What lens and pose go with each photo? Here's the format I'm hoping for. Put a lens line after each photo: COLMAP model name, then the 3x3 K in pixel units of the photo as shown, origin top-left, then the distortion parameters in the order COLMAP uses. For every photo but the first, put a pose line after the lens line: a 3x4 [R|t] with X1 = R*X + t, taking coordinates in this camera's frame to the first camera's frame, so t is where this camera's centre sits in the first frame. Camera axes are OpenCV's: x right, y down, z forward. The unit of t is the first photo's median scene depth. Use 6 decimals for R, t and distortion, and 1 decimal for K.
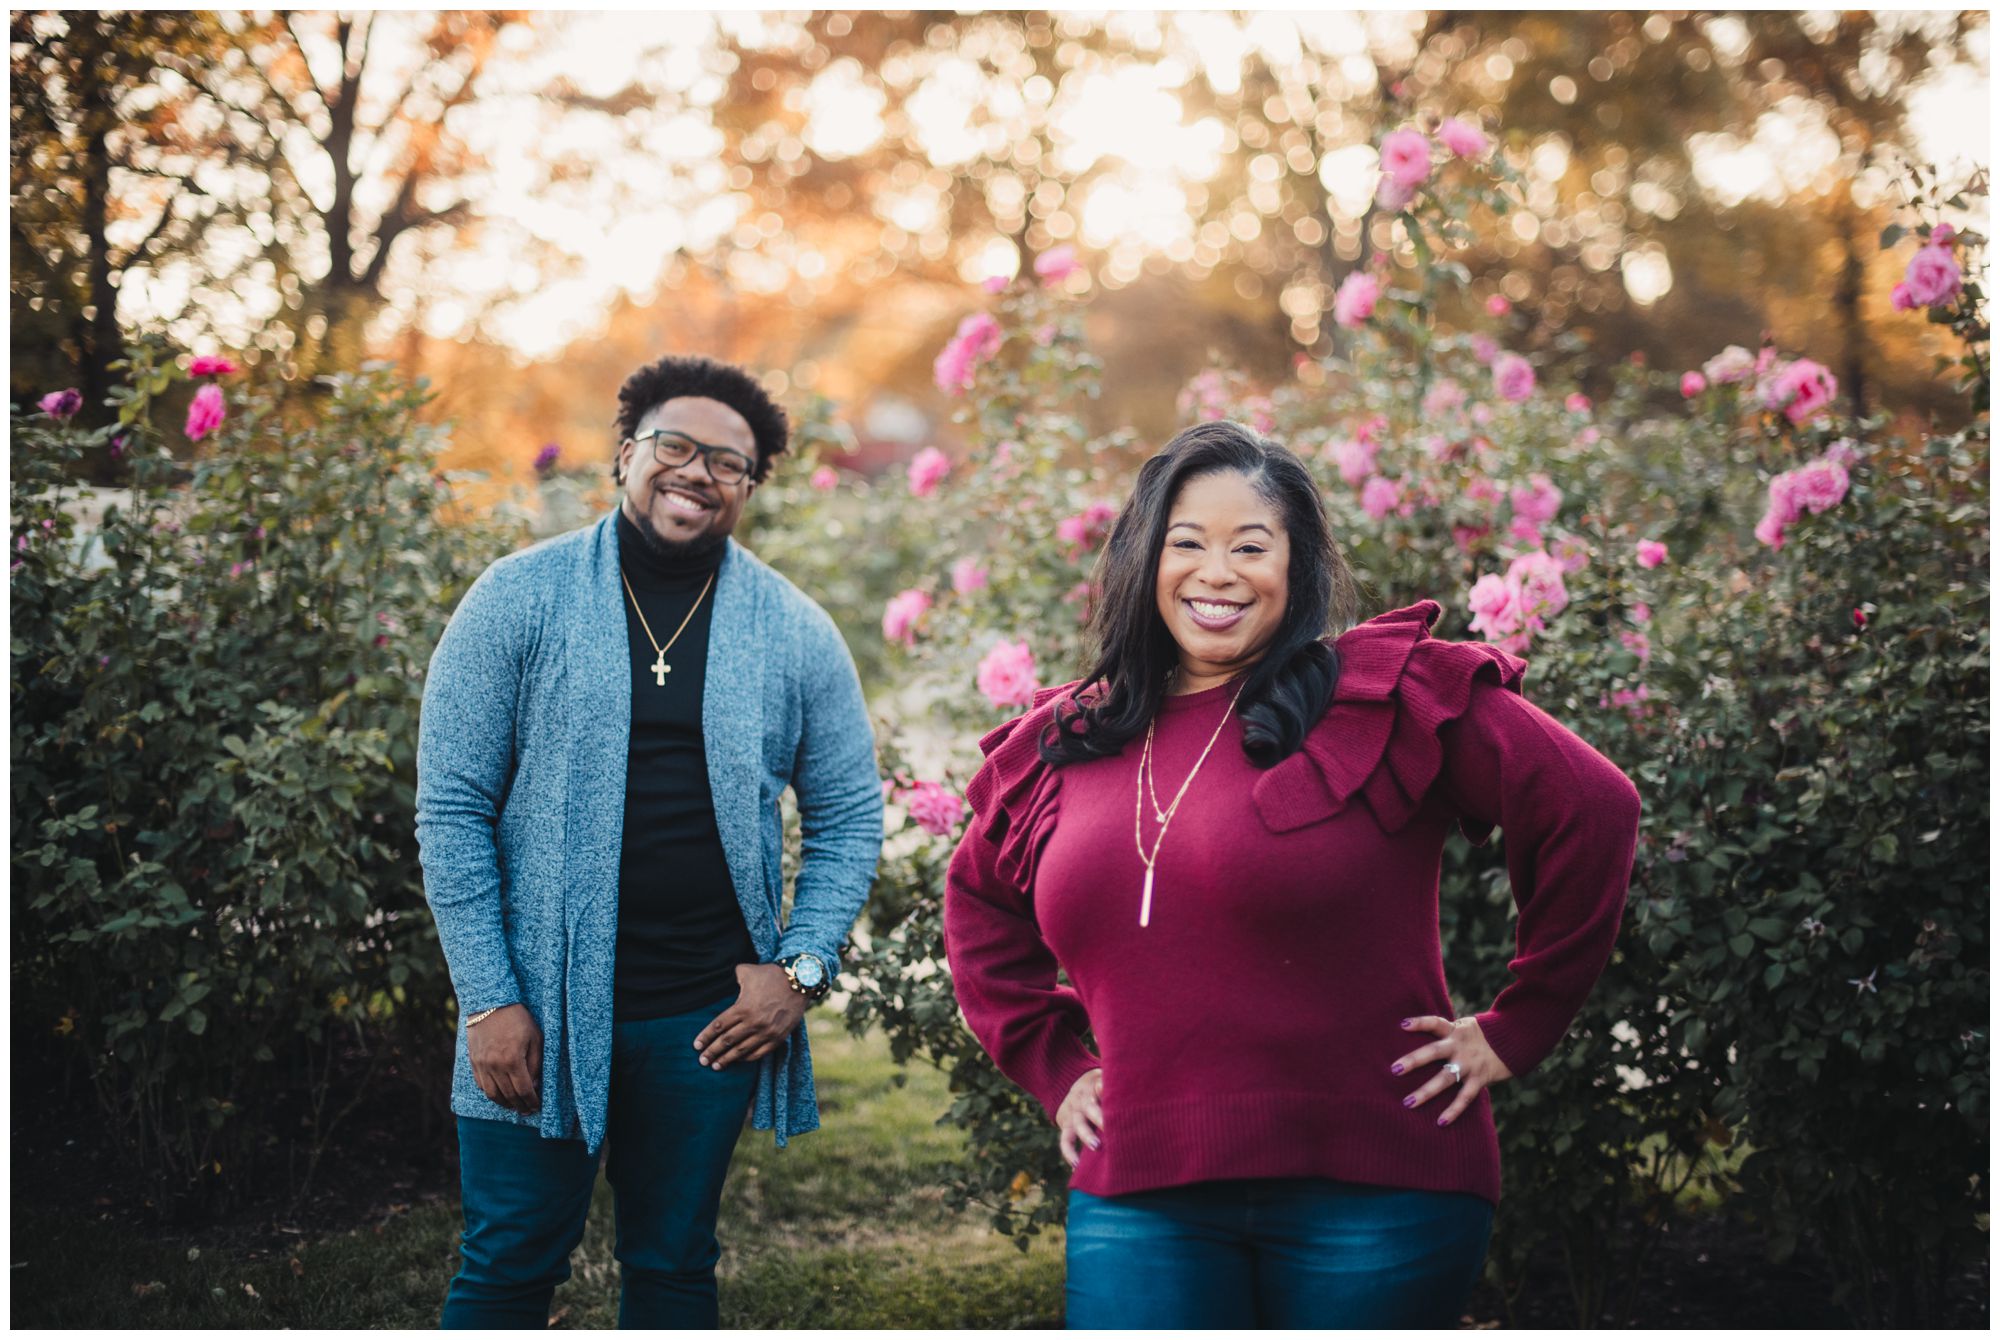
lens RADIAL K [[2860.1, 0, 1000.0], [0, 2860.1, 670.0], [0, 0, 1]] dist [-0.042361, 0.046897]
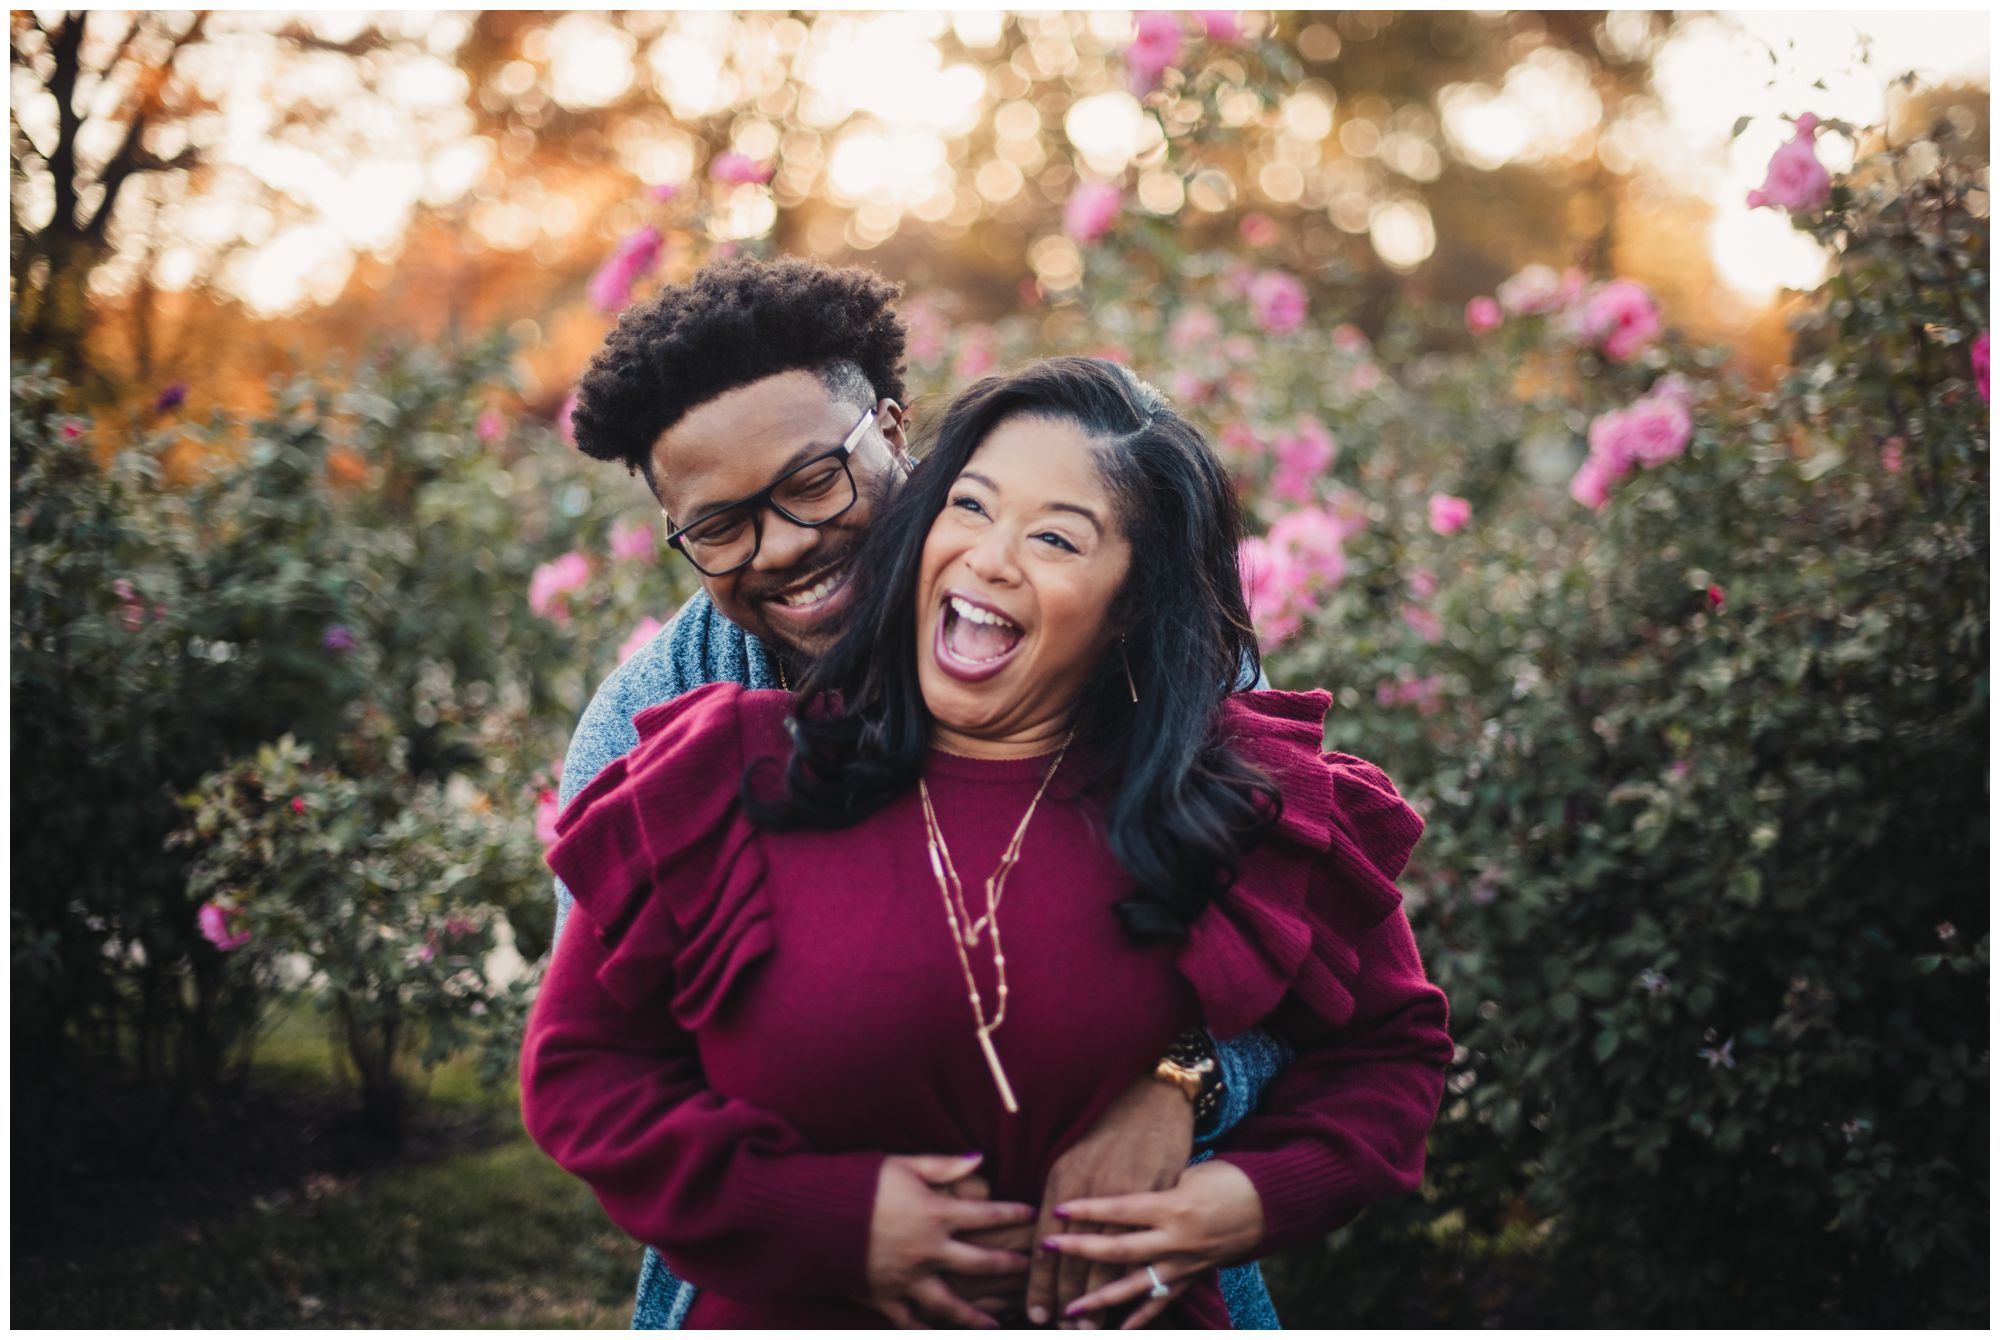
lens RADIAL K [[2854.8, 0, 1000.0], [0, 2854.8, 670.0], [0, 0, 1]] dist [0.024275, -0.000560]
pose [[0.996423, -0.002989, 0.084450, 0.028437], [0.001781, 0.999895, 0.014370, -0.007665], [-0.084484, -0.014168, 0.996324, 0.175836]]
